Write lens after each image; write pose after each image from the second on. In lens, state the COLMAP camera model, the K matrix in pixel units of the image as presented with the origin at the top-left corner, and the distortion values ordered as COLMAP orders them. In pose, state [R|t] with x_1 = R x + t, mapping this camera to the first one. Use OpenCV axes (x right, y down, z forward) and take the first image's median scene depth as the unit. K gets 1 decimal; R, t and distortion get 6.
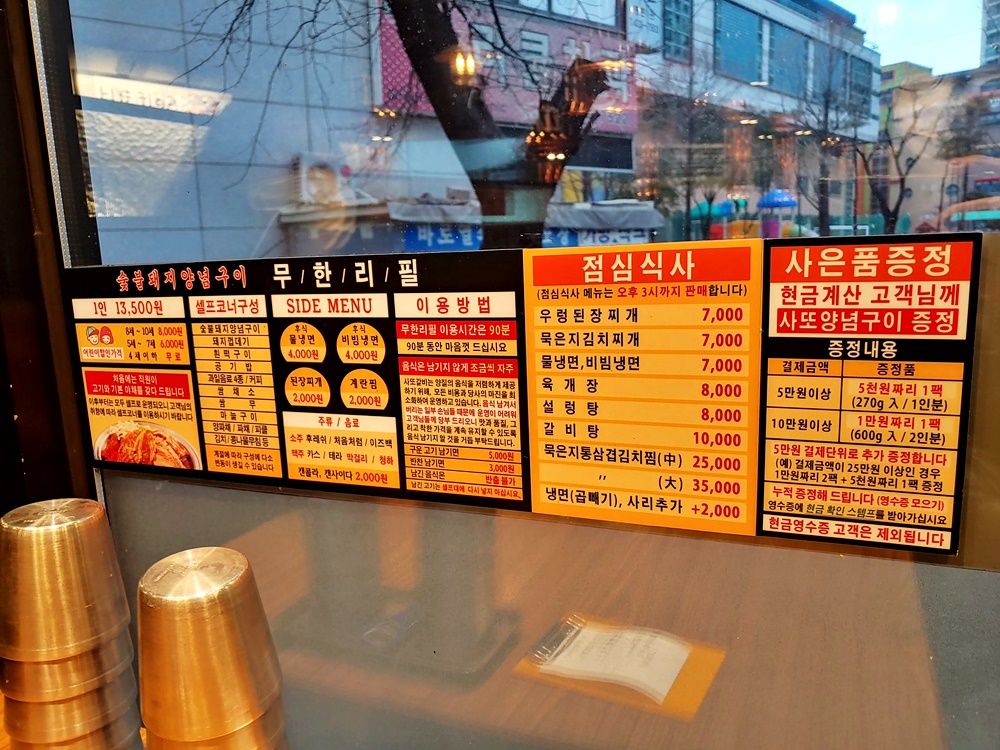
lens RADIAL K [[789.6, 0, 500.0], [0, 789.6, 375.0], [0, 0, 1]] dist [0.050152, -0.002133]
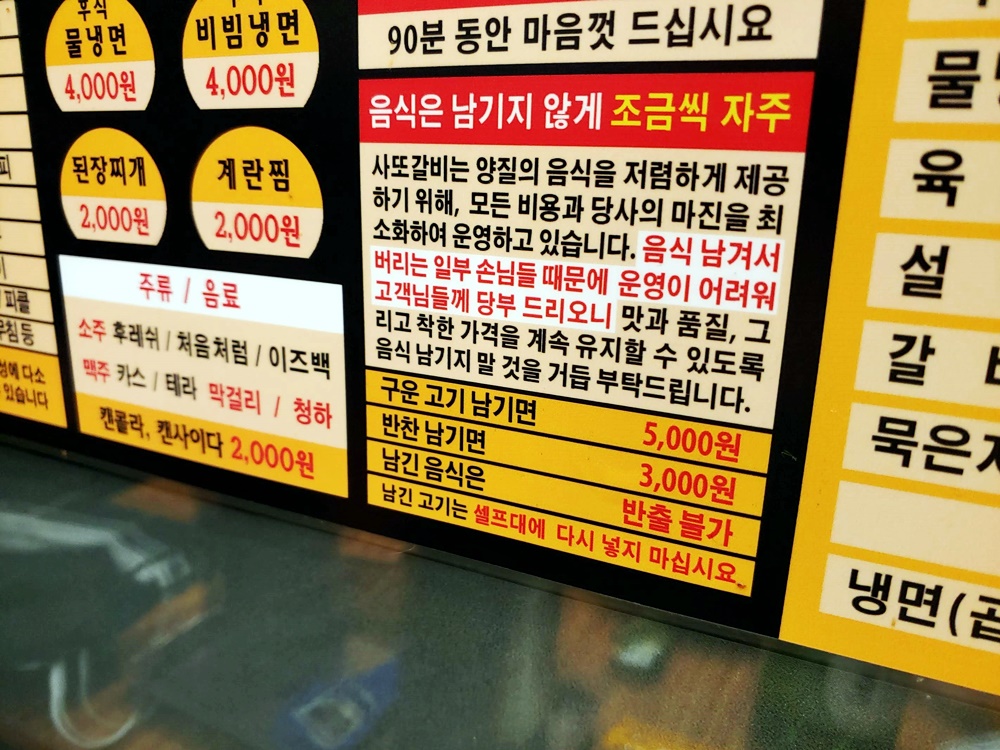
lens RADIAL K [[789.6, 0, 500.0], [0, 789.6, 375.0], [0, 0, 1]] dist [0.050152, -0.002133]
pose [[0.996640, 0.077910, -0.025255, -0.058617], [-0.074984, 0.992029, 0.101268, 0.052962], [0.032943, -0.099034, 0.994539, 0.686985]]
